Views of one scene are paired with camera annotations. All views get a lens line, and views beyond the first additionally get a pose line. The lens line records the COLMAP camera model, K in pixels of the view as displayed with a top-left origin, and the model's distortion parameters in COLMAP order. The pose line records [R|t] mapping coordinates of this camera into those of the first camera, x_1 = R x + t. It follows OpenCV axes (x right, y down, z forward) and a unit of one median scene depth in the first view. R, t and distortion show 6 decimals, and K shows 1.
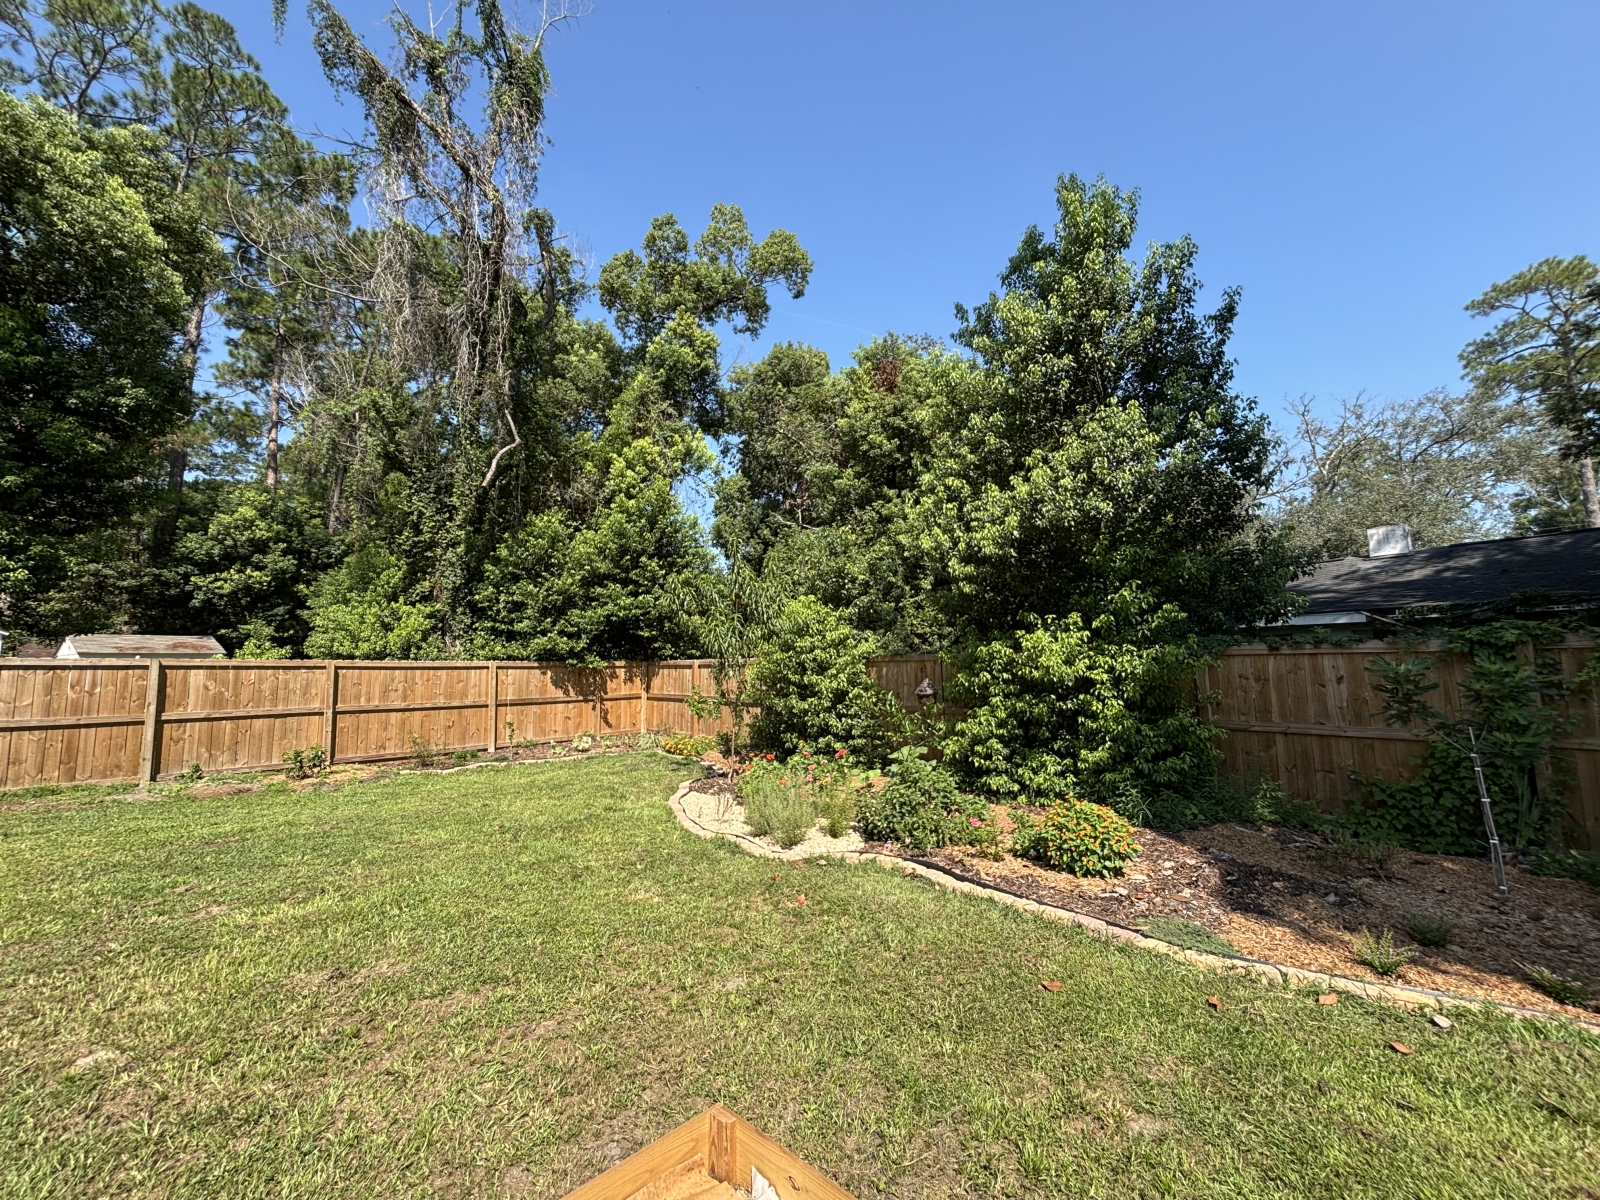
lens RADIAL K [[647.2, 0, 800.0], [0, 647.2, 596.8], [0, 0, 1]] dist [0.004176, -0.000831]
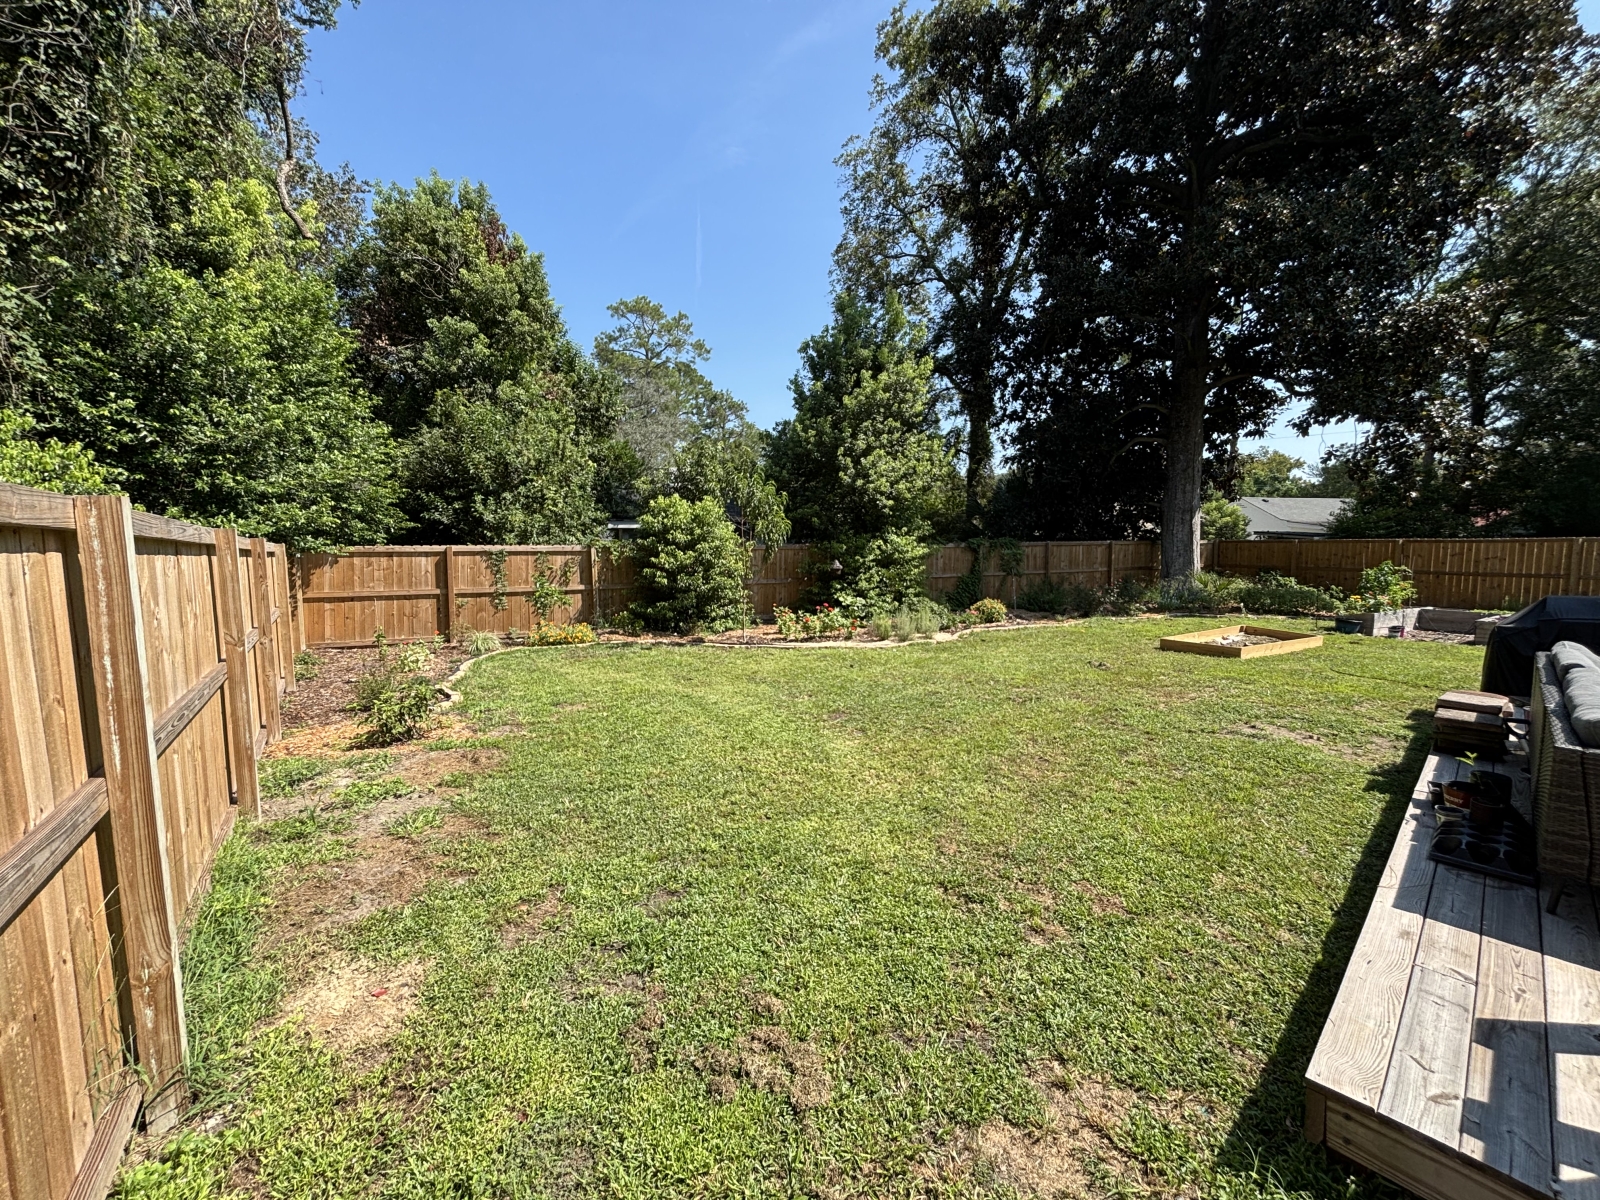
lens RADIAL K [[647.2, 0, 799.5], [0, 647.2, 602.2], [0, 0, 1]] dist [0.004176, -0.000831]
pose [[0.280348, -0.072231, 0.957177, -1.594547], [-0.098435, 0.989745, 0.103520, 0.076736], [-0.954838, -0.123241, 0.270363, 0.658703]]
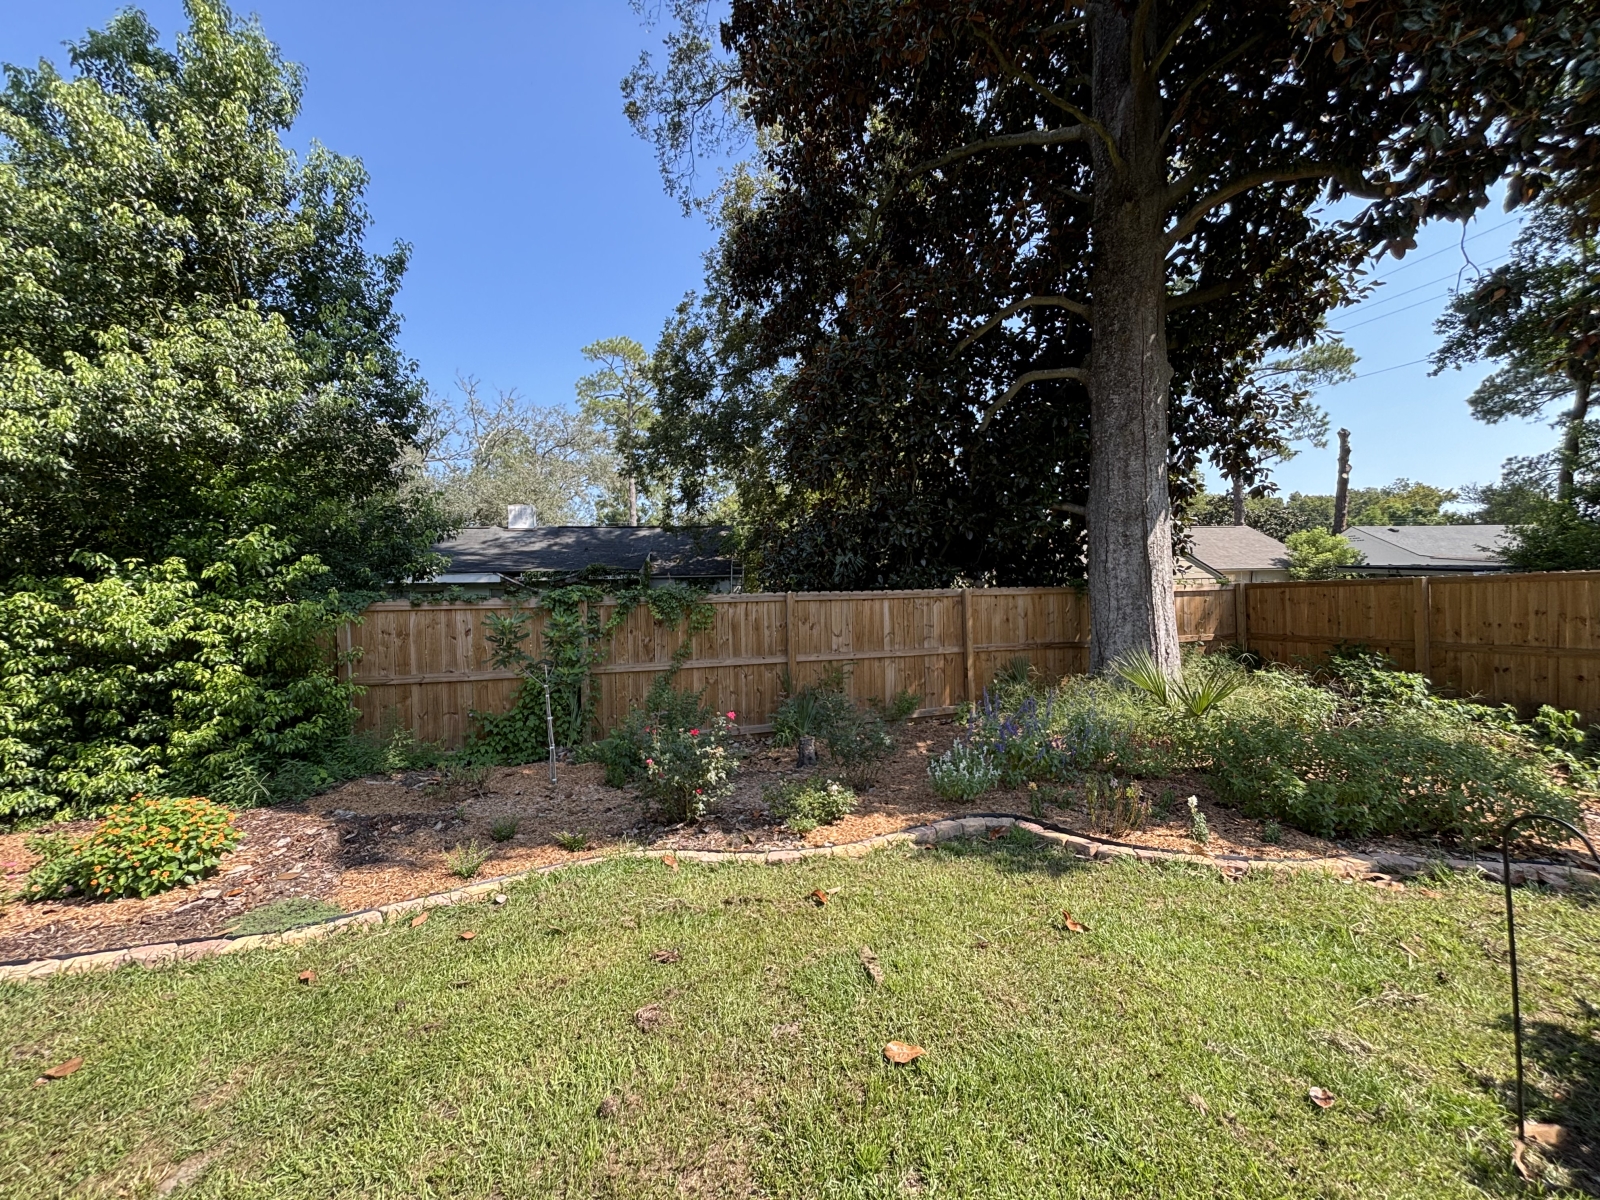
lens RADIAL K [[647.2, 0, 801.9], [0, 647.2, 596.3], [0, 0, 1]] dist [0.004176, -0.000831]
pose [[0.412111, 0.015815, 0.910996, 0.026323], [-0.079129, 0.996693, 0.018493, -0.003112], [-0.907691, -0.079708, 0.412000, -0.004398]]
